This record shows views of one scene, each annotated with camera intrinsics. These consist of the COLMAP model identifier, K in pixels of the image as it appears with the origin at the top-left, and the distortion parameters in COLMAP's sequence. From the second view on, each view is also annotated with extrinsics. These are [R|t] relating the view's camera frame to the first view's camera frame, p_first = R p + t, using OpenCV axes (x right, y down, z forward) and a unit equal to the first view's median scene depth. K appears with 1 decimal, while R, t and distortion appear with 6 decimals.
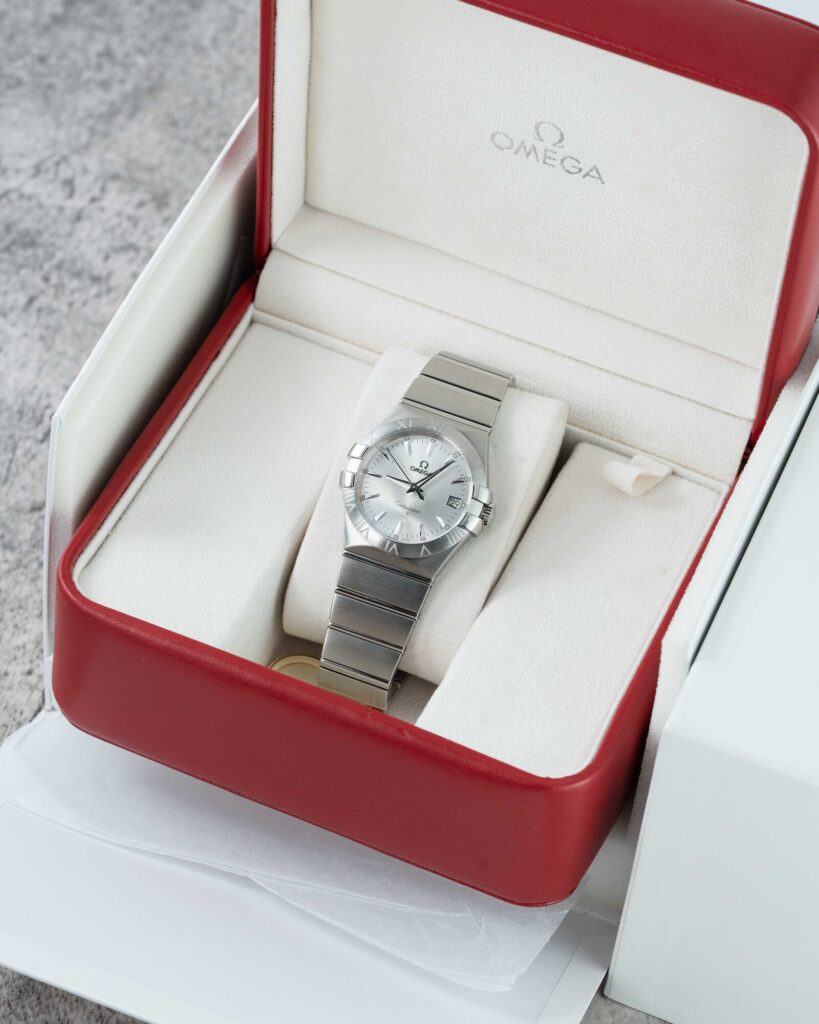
lens RADIAL K [[2920.0, 0, 409.5], [0, 2920.0, 512.0], [0, 0, 1]] dist [-0.001713, -0.251526]
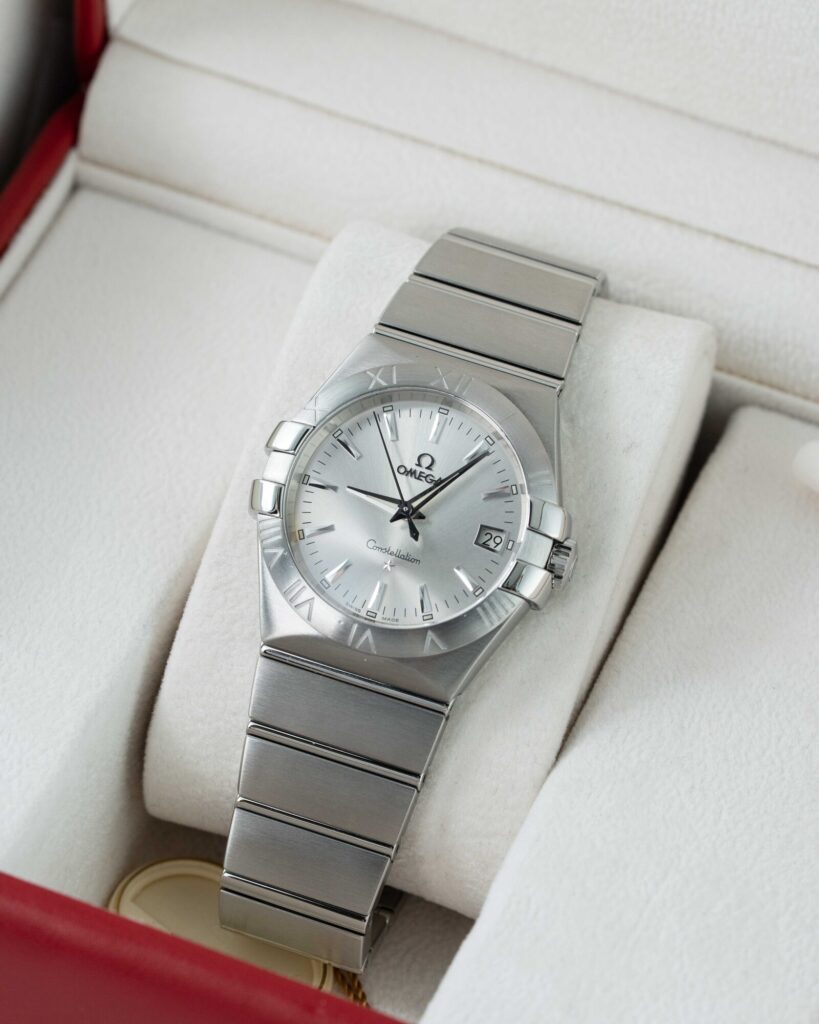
lens RADIAL K [[2920.0, 0, 409.5], [0, 2920.0, 512.0], [0, 0, 1]] dist [-0.001713, -0.251526]
pose [[0.999525, -0.030011, -0.006946, 0.005420], [0.030010, 0.999550, -0.000233, -0.007885], [0.006950, 0.000024, 0.999976, 0.520845]]
